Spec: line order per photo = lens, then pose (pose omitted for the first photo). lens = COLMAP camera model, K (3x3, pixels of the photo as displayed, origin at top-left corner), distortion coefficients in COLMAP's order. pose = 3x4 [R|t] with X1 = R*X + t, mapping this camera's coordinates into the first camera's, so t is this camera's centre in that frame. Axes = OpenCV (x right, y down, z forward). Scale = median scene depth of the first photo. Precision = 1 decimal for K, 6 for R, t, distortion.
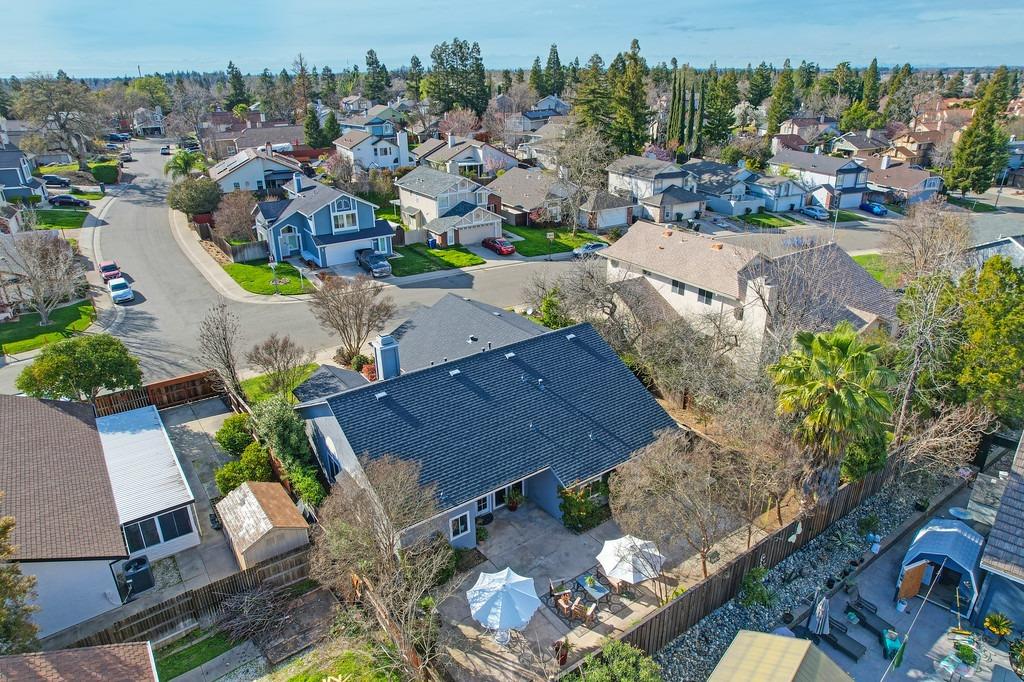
lens RADIAL K [[657.1, 0, 511.5], [0, 657.1, 330.9], [0, 0, 1]] dist [-0.072161, 0.062618]
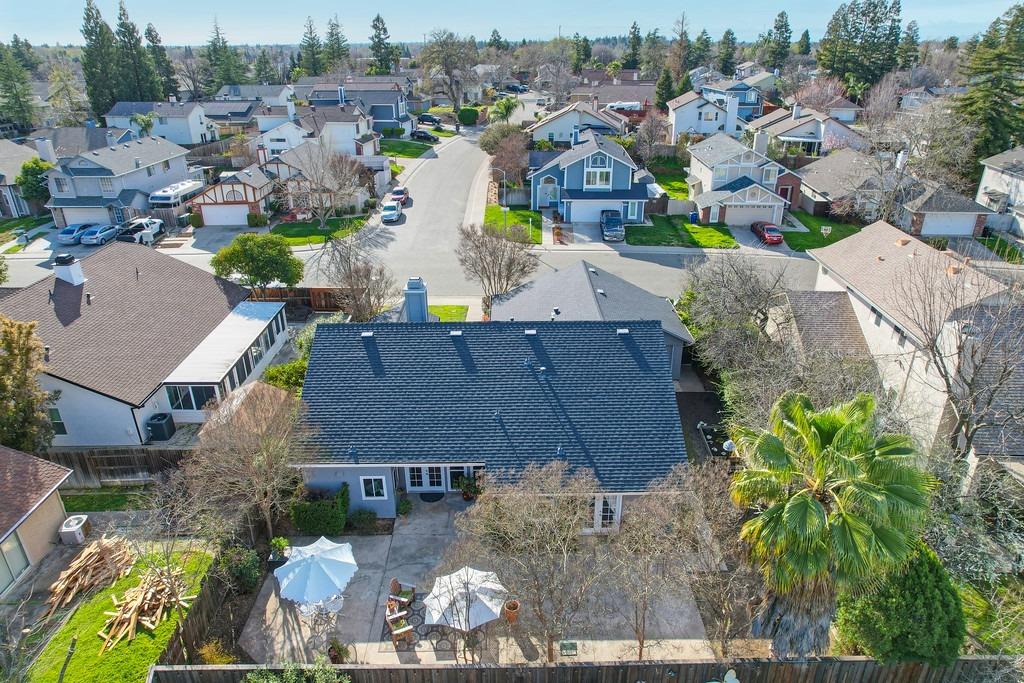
lens RADIAL K [[657.1, 0, 517.4], [0, 657.1, 337.9], [0, 0, 1]] dist [-0.072161, 0.062618]
pose [[0.821212, 0.246287, -0.514737, 0.460604], [-0.219373, 0.968999, 0.113652, -0.053988], [0.526770, 0.019587, 0.849782, 0.276902]]
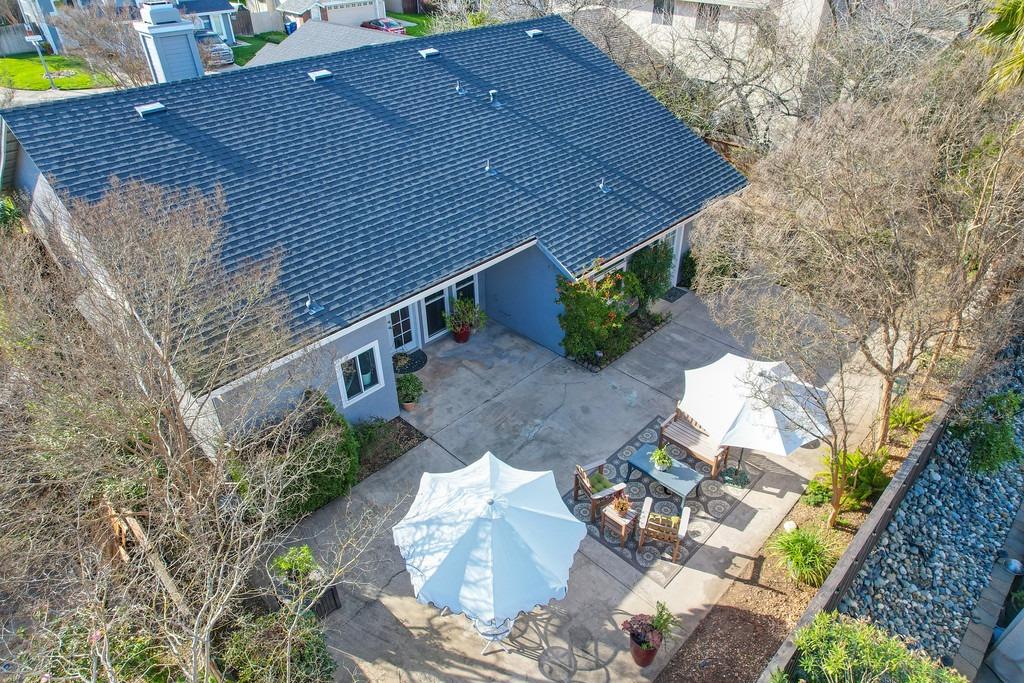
lens RADIAL K [[657.1, 0, 509.8], [0, 657.1, 338.5], [0, 0, 1]] dist [-0.072161, 0.062618]
pose [[0.985824, -0.093107, 0.139579, -0.033561], [0.061980, 0.975146, 0.212719, 0.162732], [-0.155916, -0.201052, 0.967093, 0.485554]]
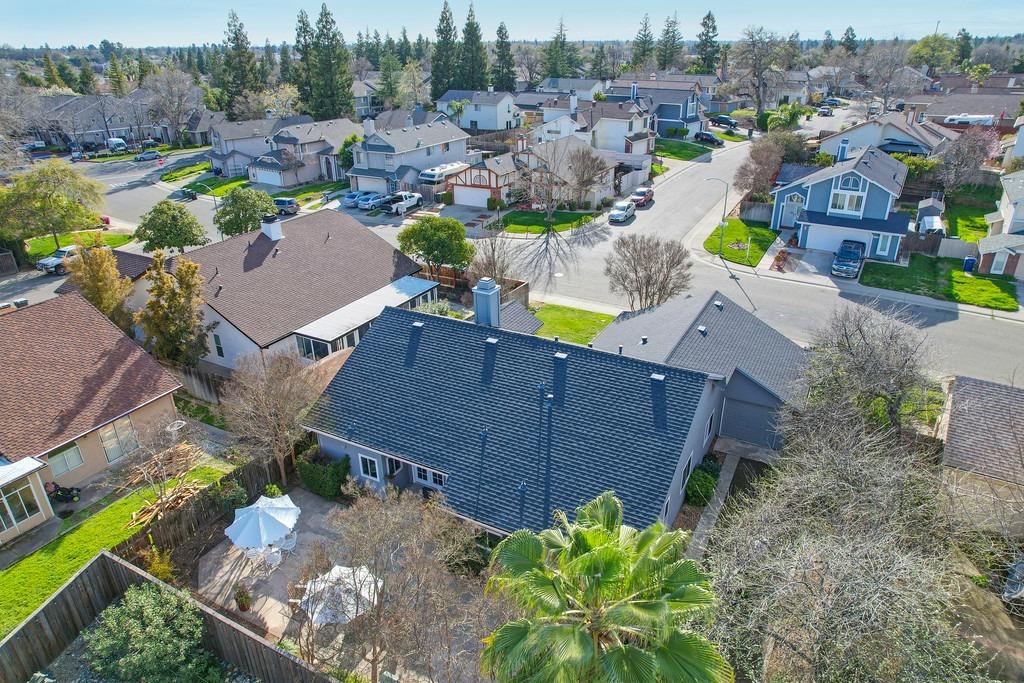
lens RADIAL K [[657.1, 0, 523.9], [0, 657.1, 334.0], [0, 0, 1]] dist [-0.072161, 0.062618]
pose [[0.444734, 0.378288, -0.811856, 0.666300], [-0.332584, 0.911371, 0.242468, -0.179623], [0.831624, 0.162176, 0.531131, 0.568908]]
